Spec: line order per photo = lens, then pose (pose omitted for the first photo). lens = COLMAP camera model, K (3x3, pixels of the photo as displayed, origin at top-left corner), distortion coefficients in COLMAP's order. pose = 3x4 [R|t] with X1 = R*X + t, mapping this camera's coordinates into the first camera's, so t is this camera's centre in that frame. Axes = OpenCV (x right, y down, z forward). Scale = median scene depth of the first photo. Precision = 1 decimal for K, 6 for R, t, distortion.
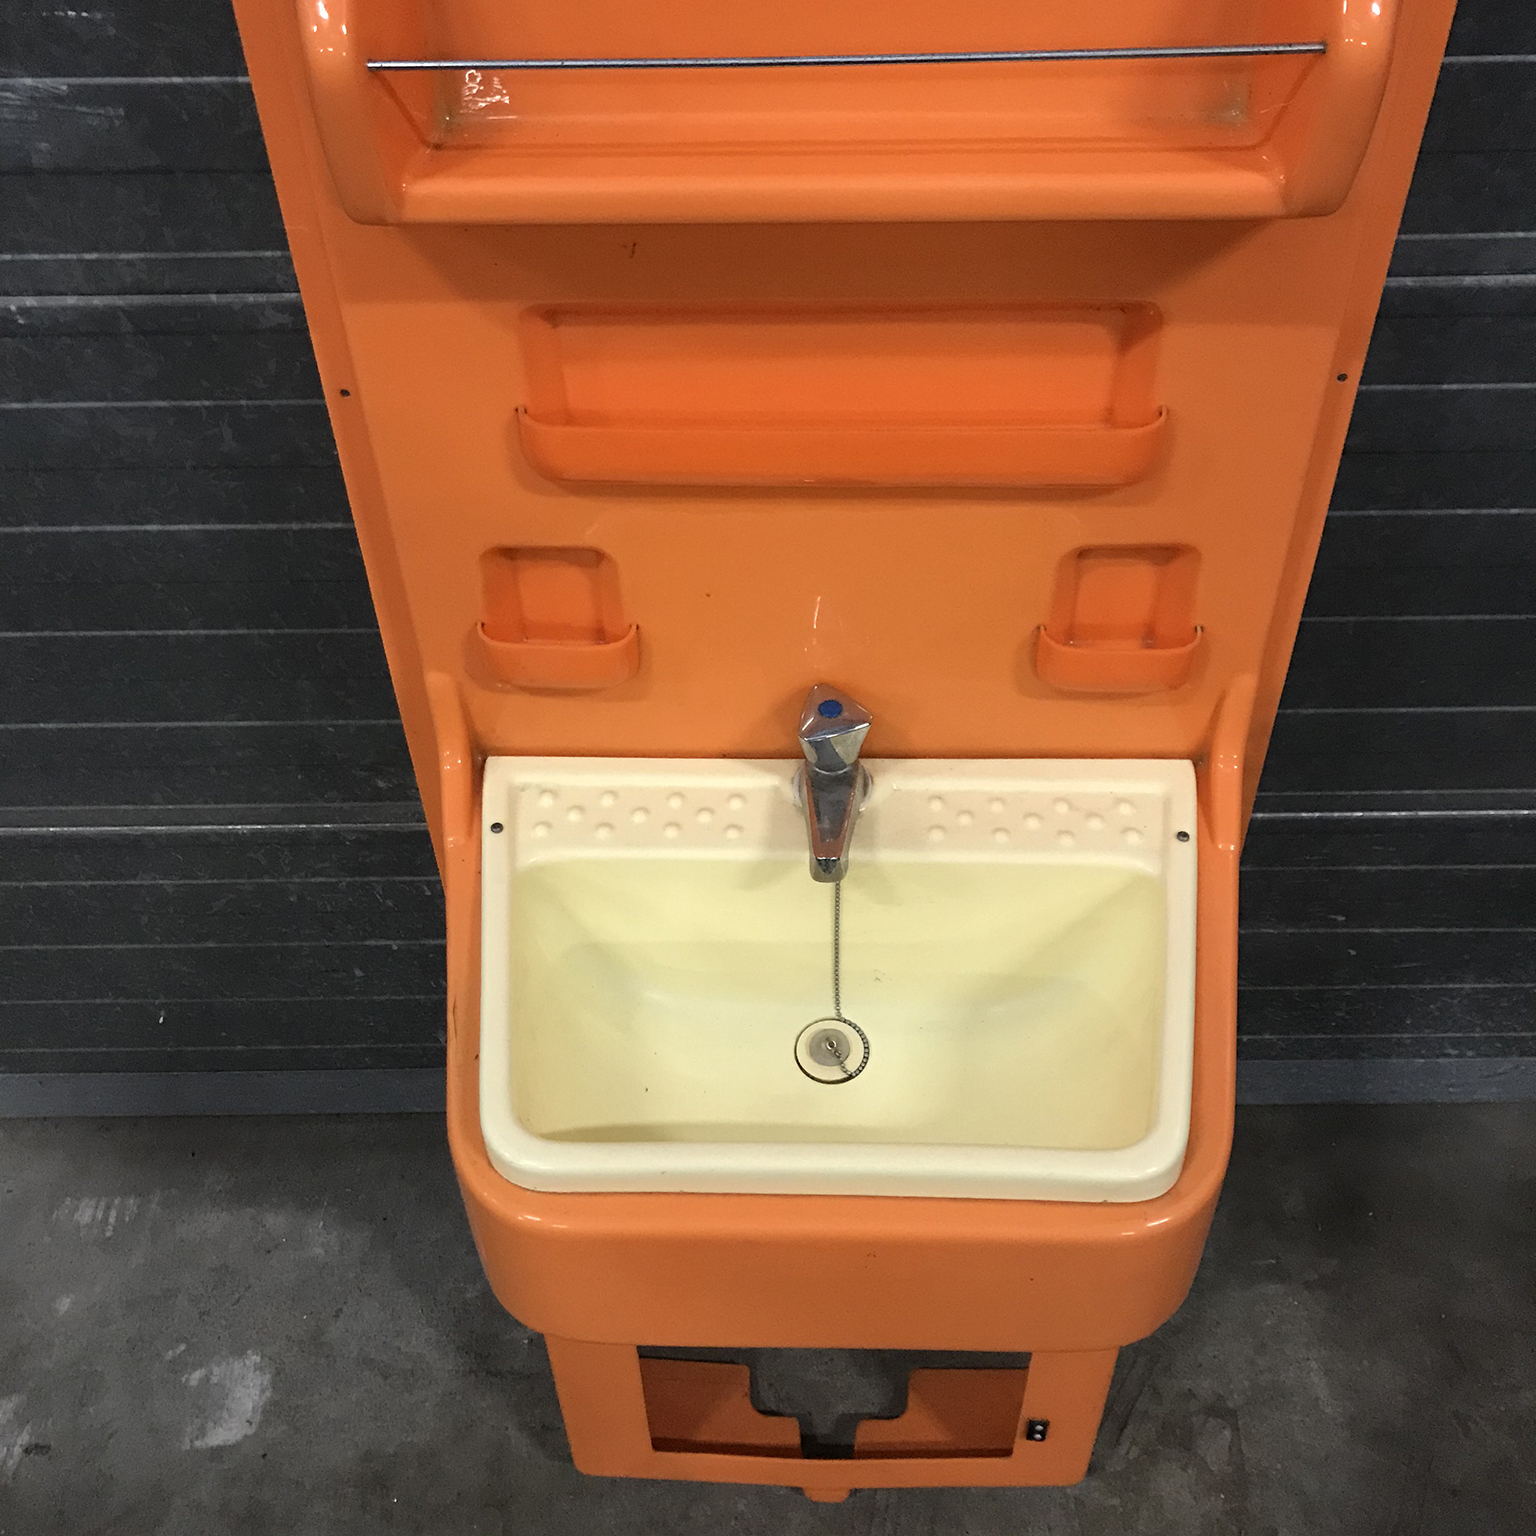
lens RADIAL K [[1684.3, 0, 774.2], [0, 1684.3, 774.3], [0, 0, 1]] dist [0.012788, 0.000000]
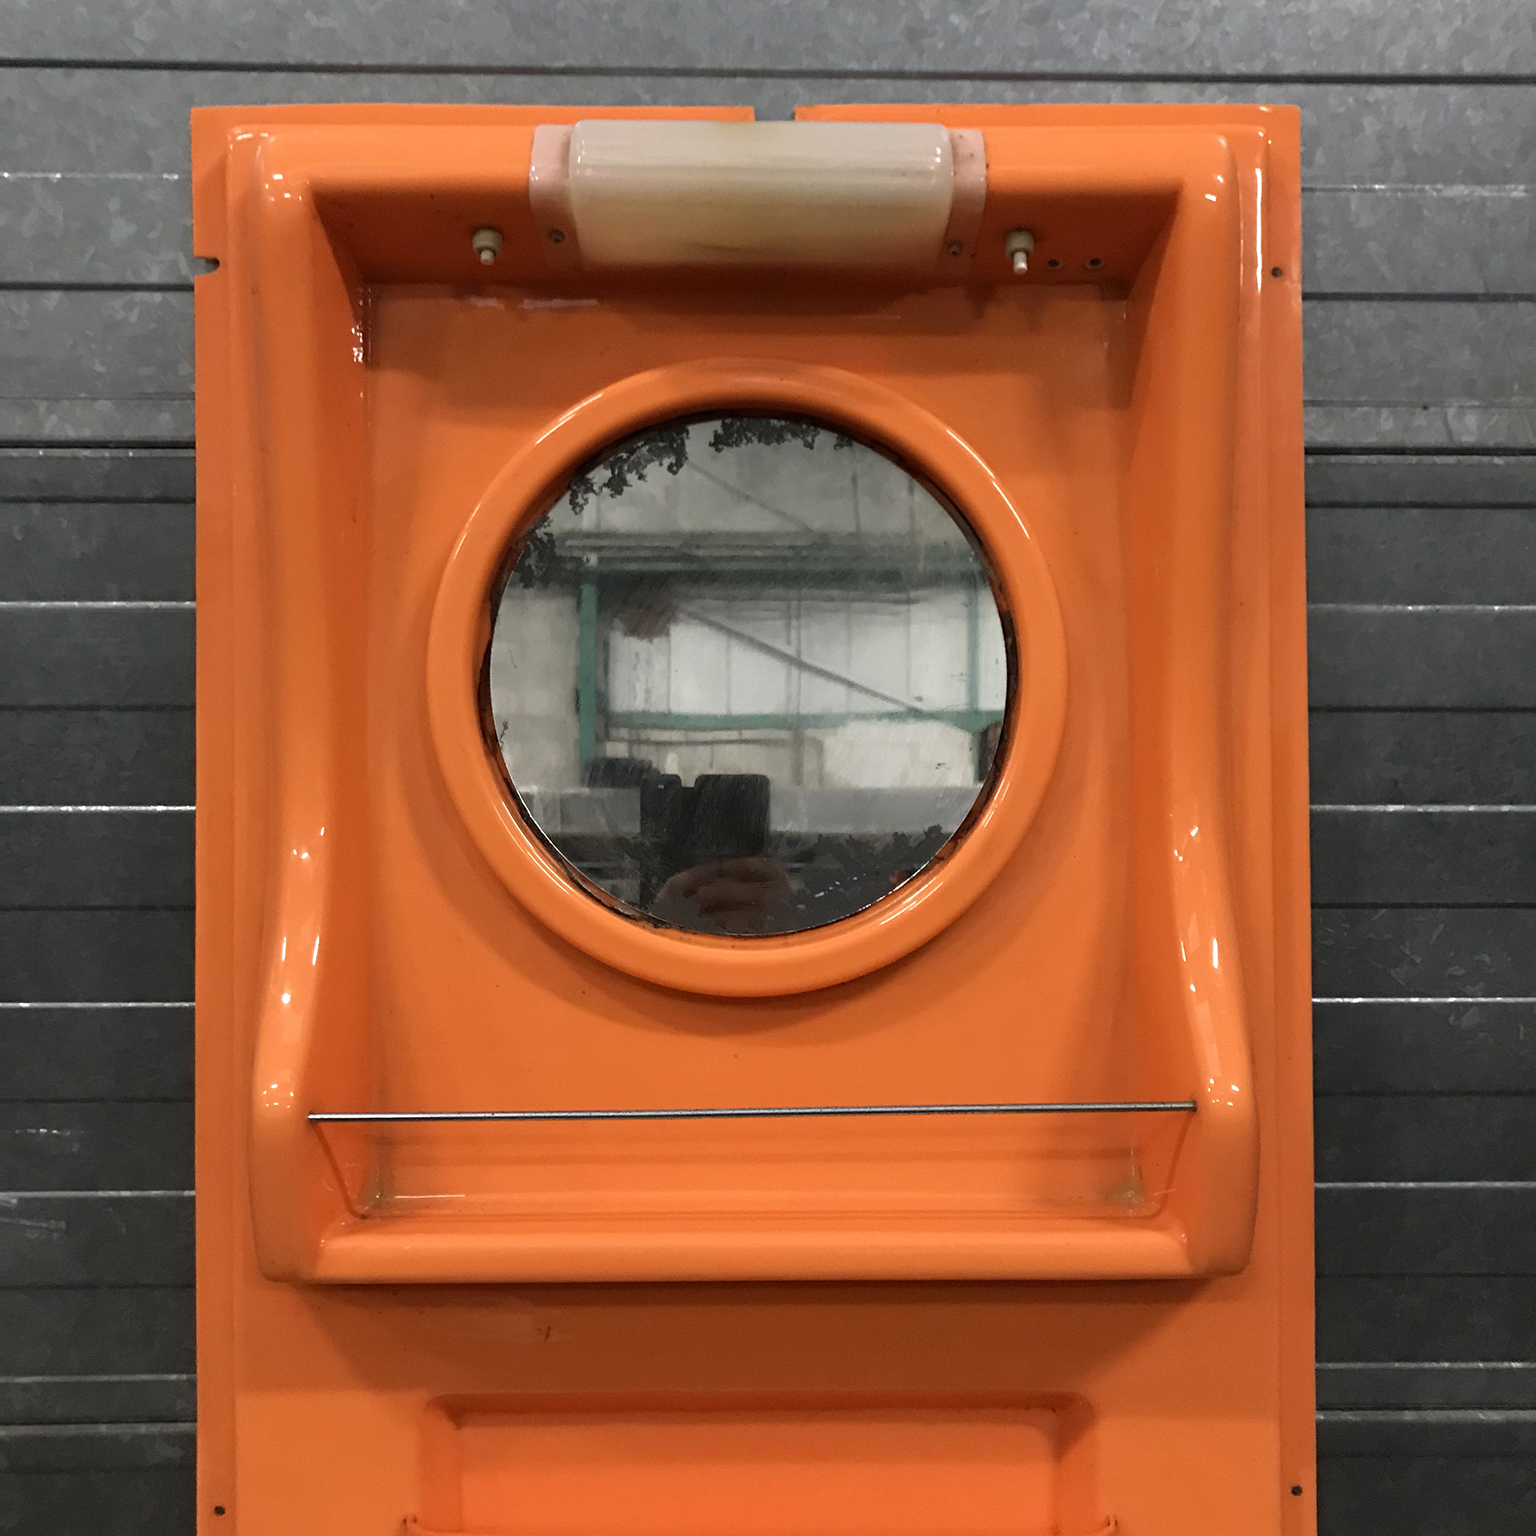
lens RADIAL K [[1684.3, 0, 771.3], [0, 1684.3, 775.0], [0, 0, 1]] dist [0.012788, 0.000000]
pose [[0.999701, 0.011582, 0.021533, 0.017490], [0.006869, 0.712166, -0.701978, 0.117742], [-0.023465, 0.701916, 0.711873, 0.053381]]
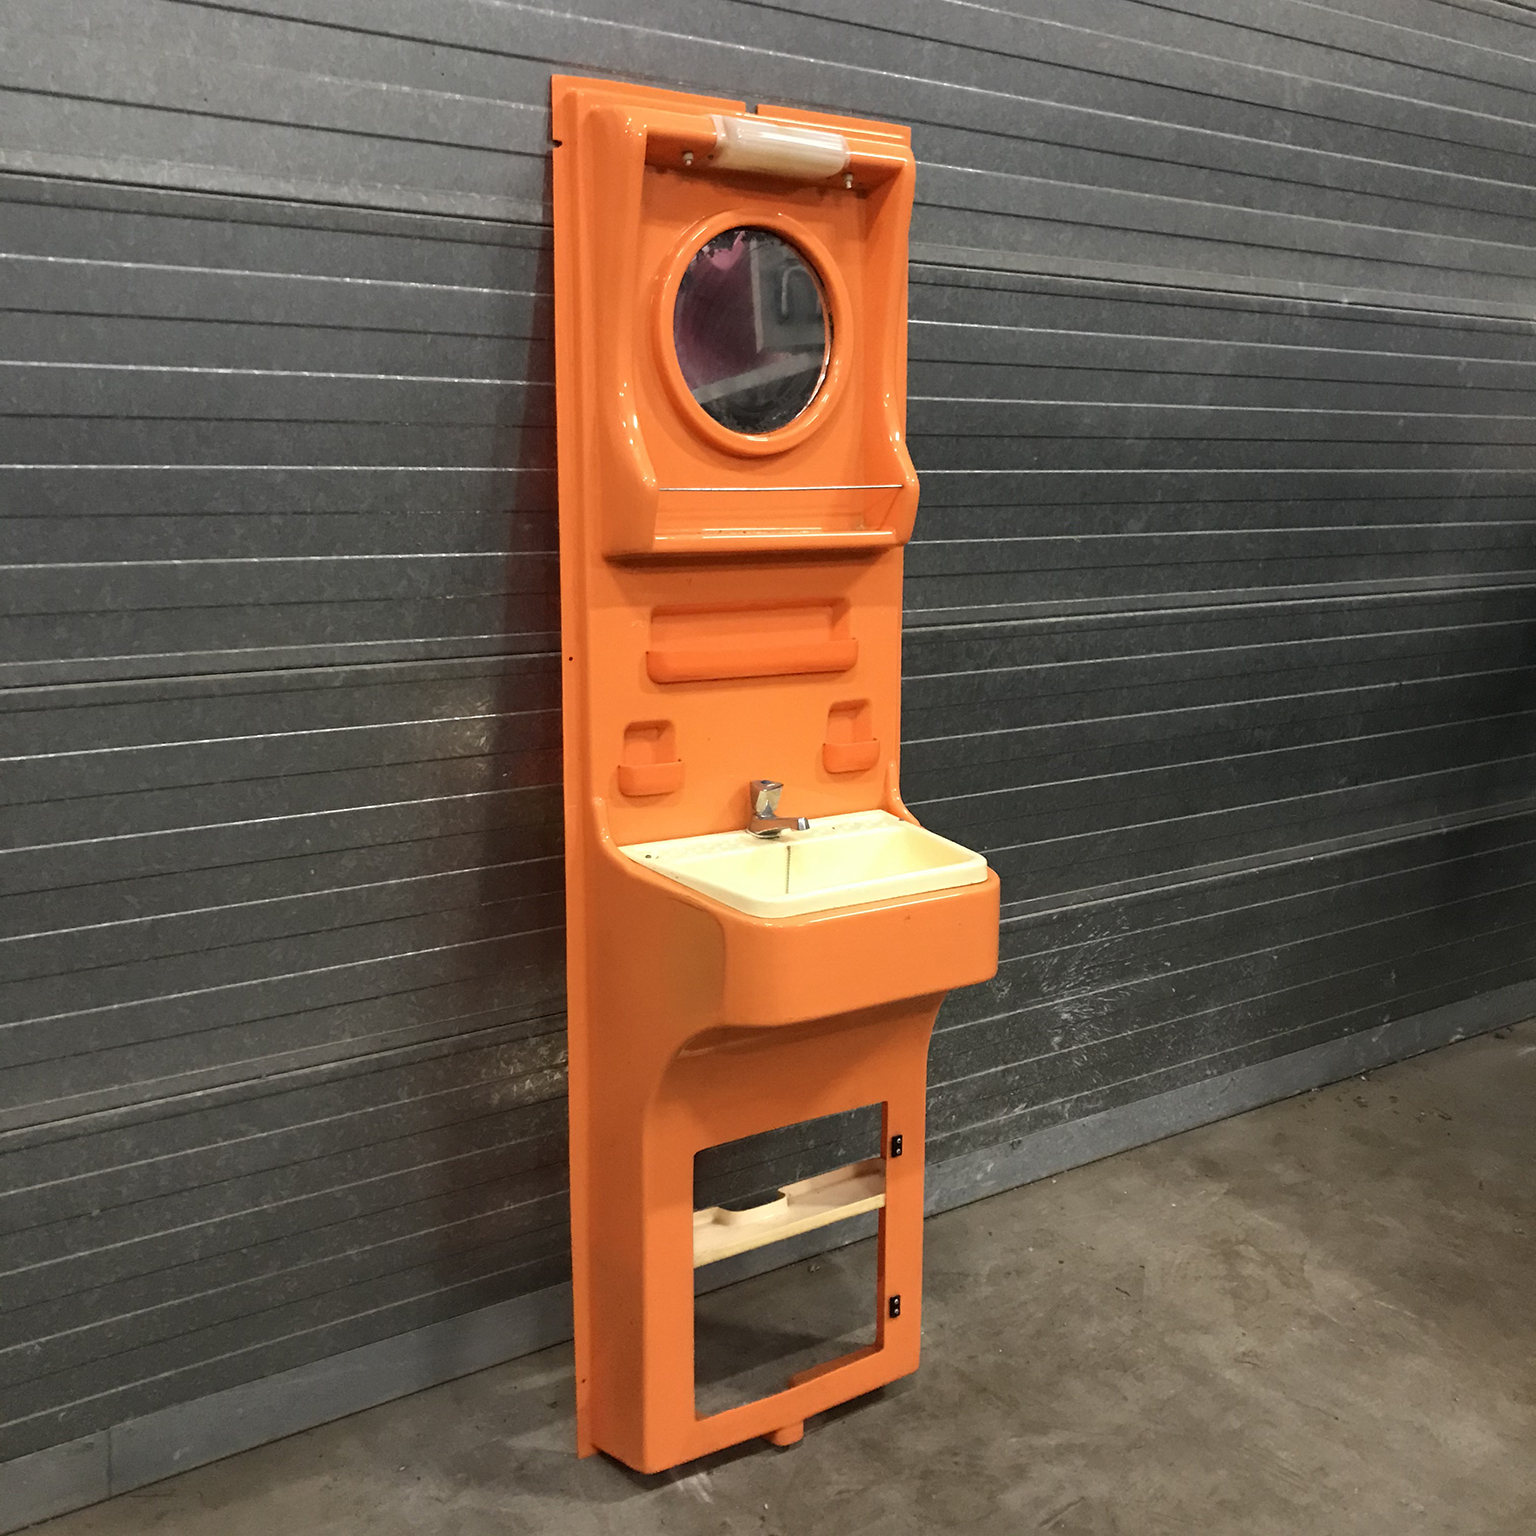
lens RADIAL K [[1684.3, 0, 764.7], [0, 1684.3, 771.8], [0, 0, 1]] dist [0.012788, 0.000000]
pose [[0.807957, -0.087650, 0.582686, -1.227568], [0.396980, 0.811741, -0.428349, 0.877716], [-0.435445, 0.577403, 0.690647, -0.556755]]
